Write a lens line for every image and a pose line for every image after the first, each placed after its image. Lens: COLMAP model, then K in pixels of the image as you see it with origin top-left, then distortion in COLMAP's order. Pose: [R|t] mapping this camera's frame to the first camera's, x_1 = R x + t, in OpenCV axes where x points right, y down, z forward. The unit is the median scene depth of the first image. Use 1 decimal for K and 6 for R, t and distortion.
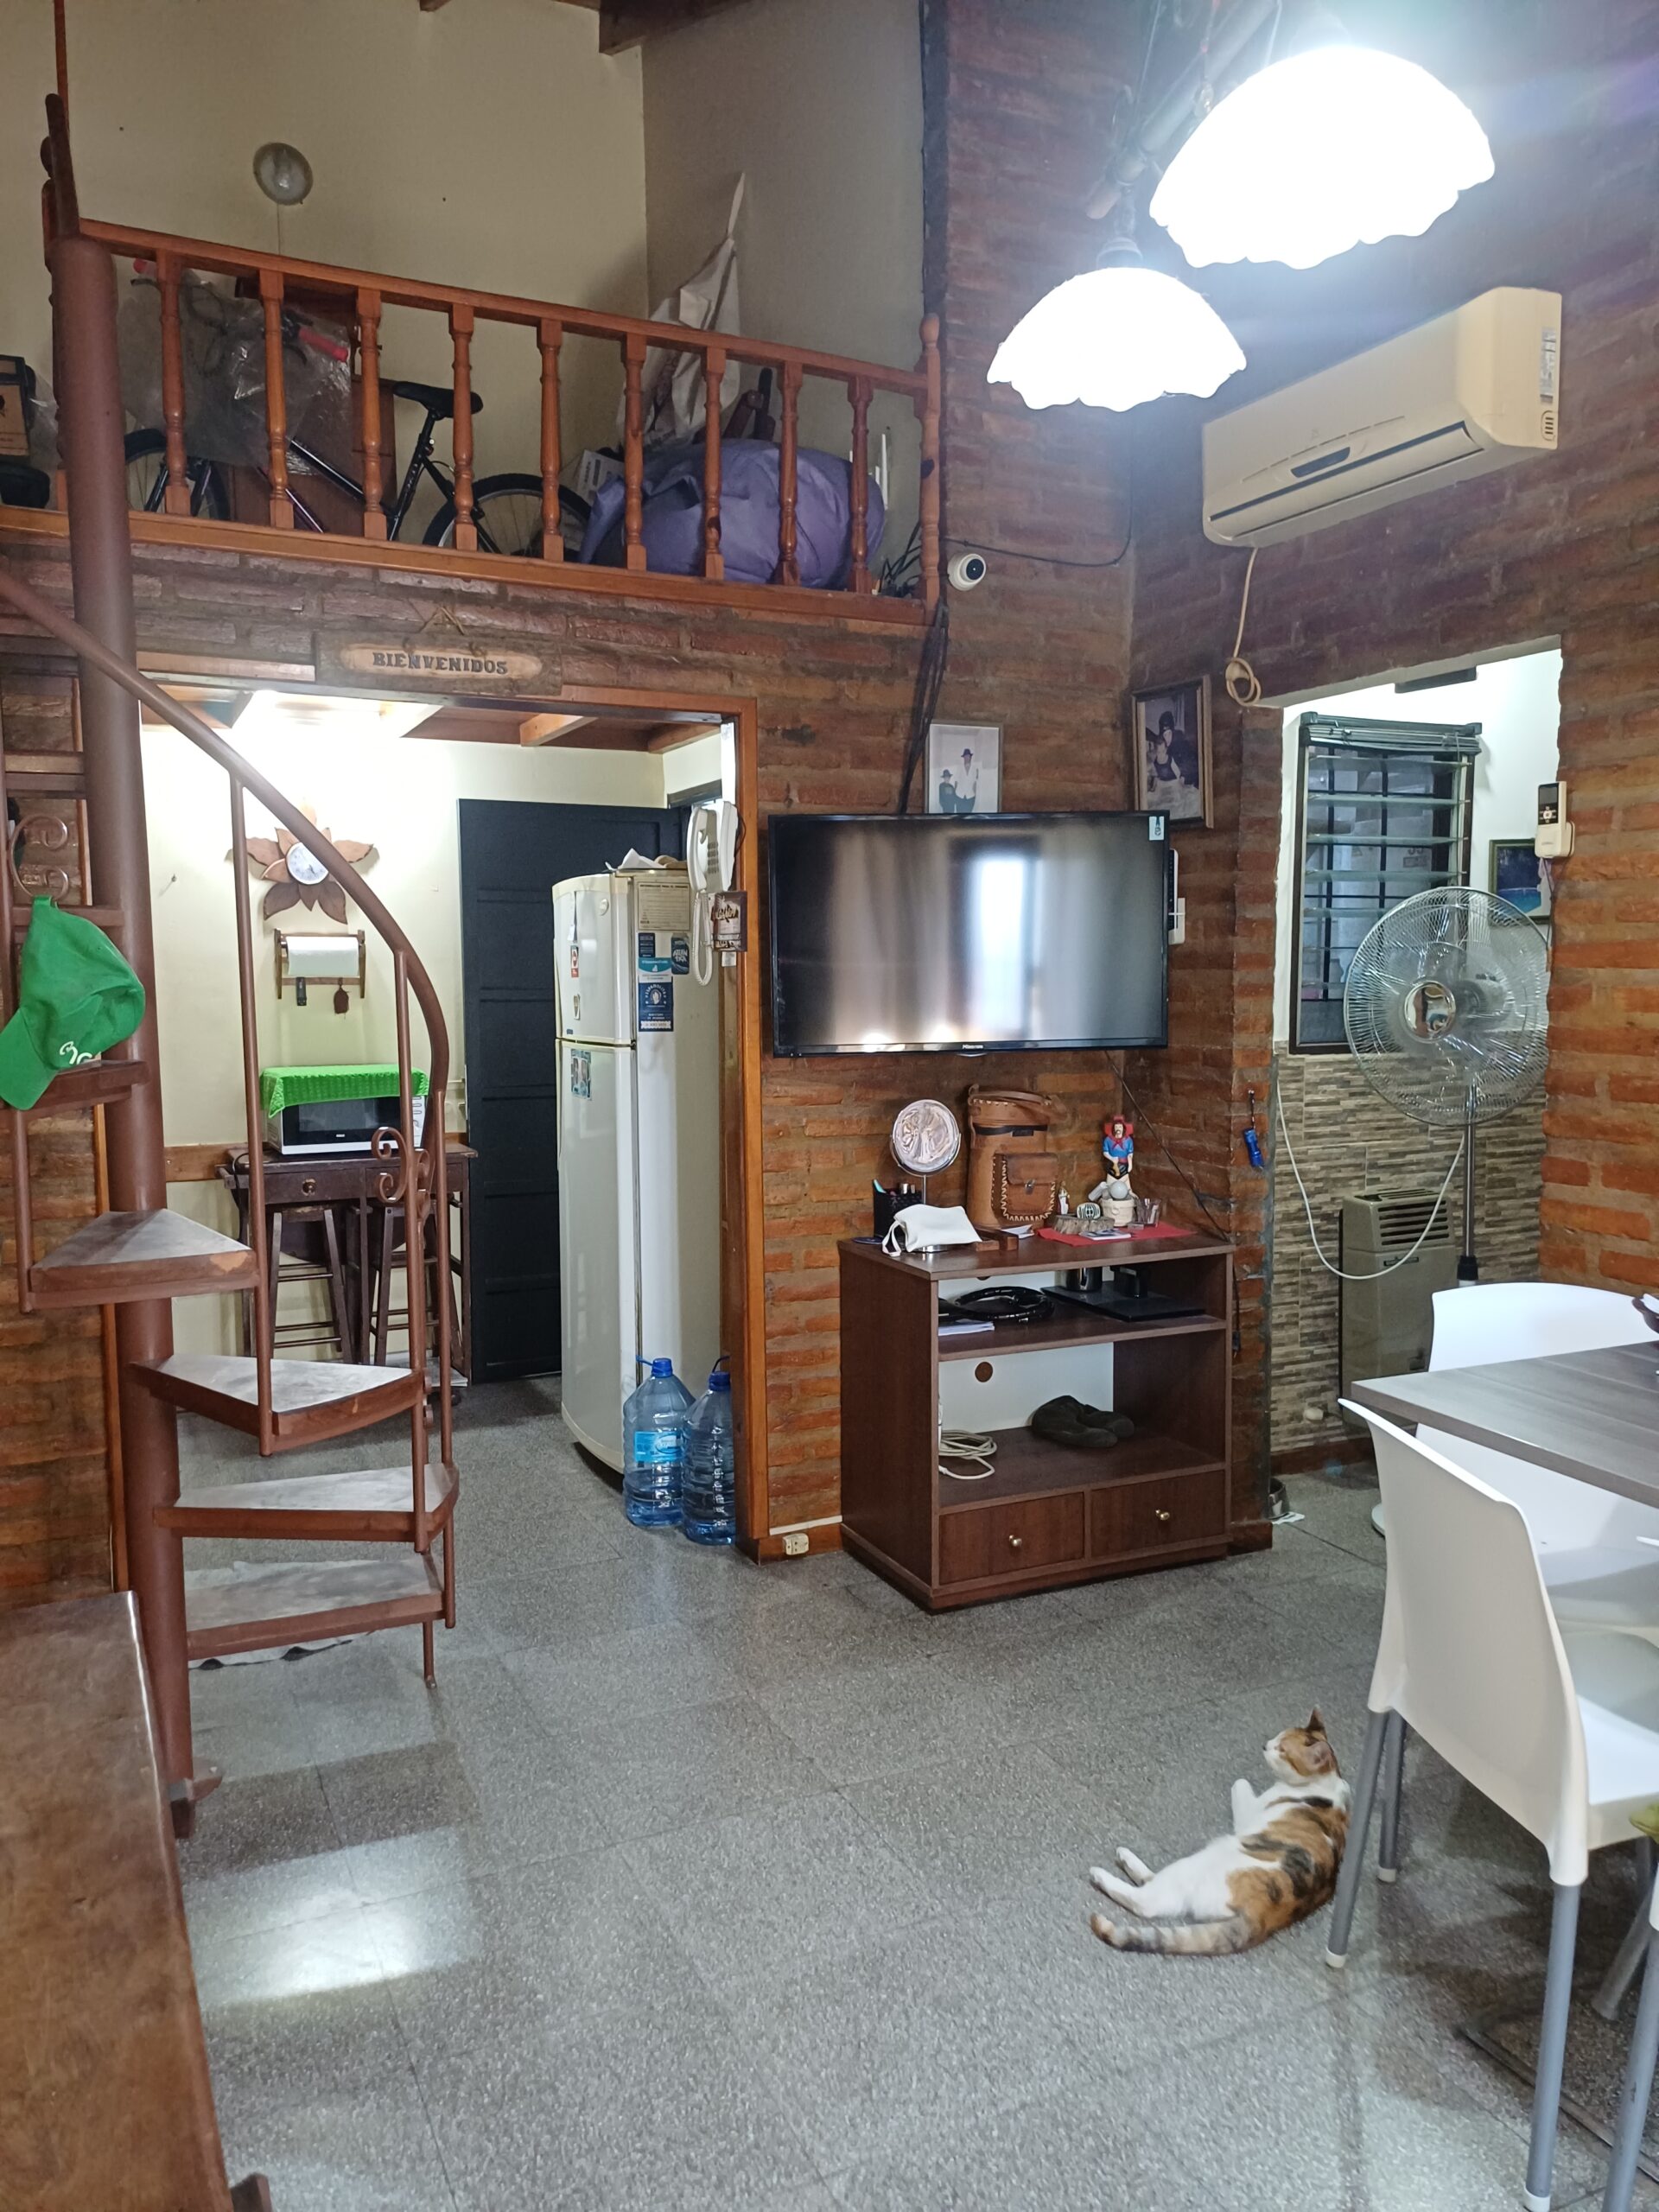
lens RADIAL K [[1606.6, 0, 828.2], [0, 1606.6, 1111.1], [0, 0, 1]] dist [0.045490, -0.028198]
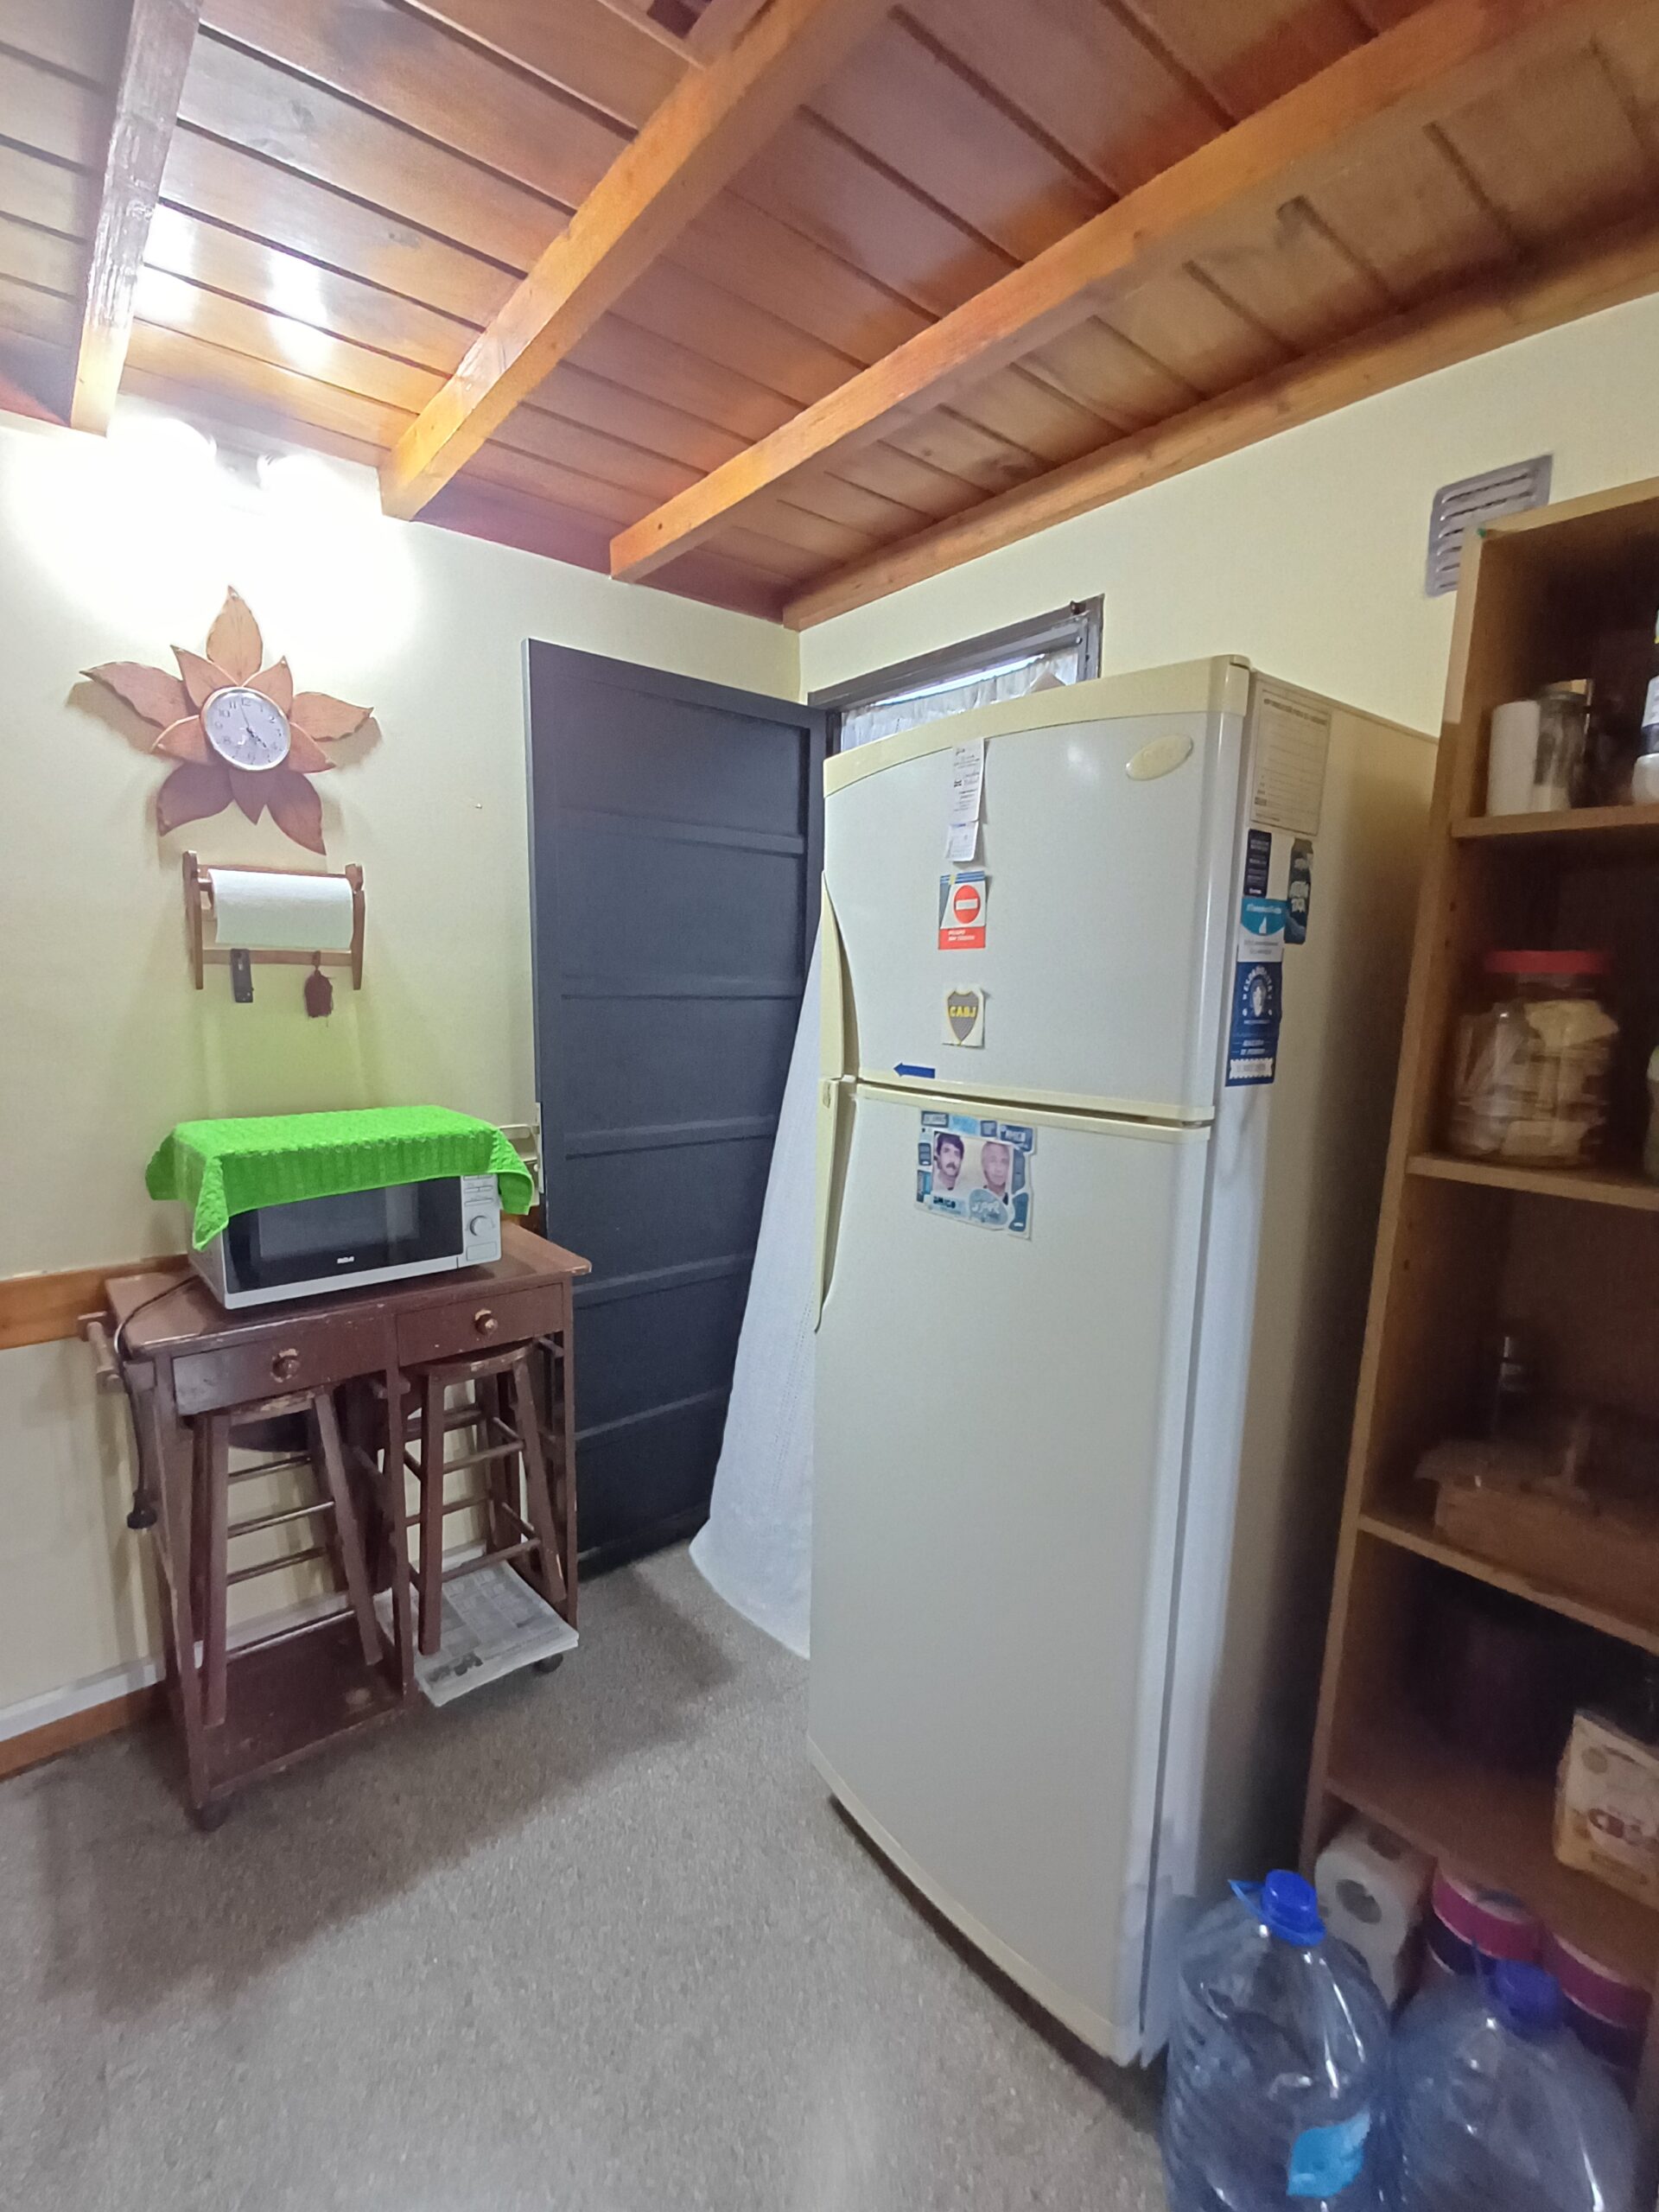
lens RADIAL K [[996.1, 0, 790.6], [0, 996.1, 1139.9], [0, 0, 1]] dist [0.004773, -0.005572]
pose [[0.974356, -0.020622, 0.224067, -0.225931], [0.003435, 0.997039, 0.076826, -0.045059], [-0.224988, -0.074086, 0.971541, 0.637952]]
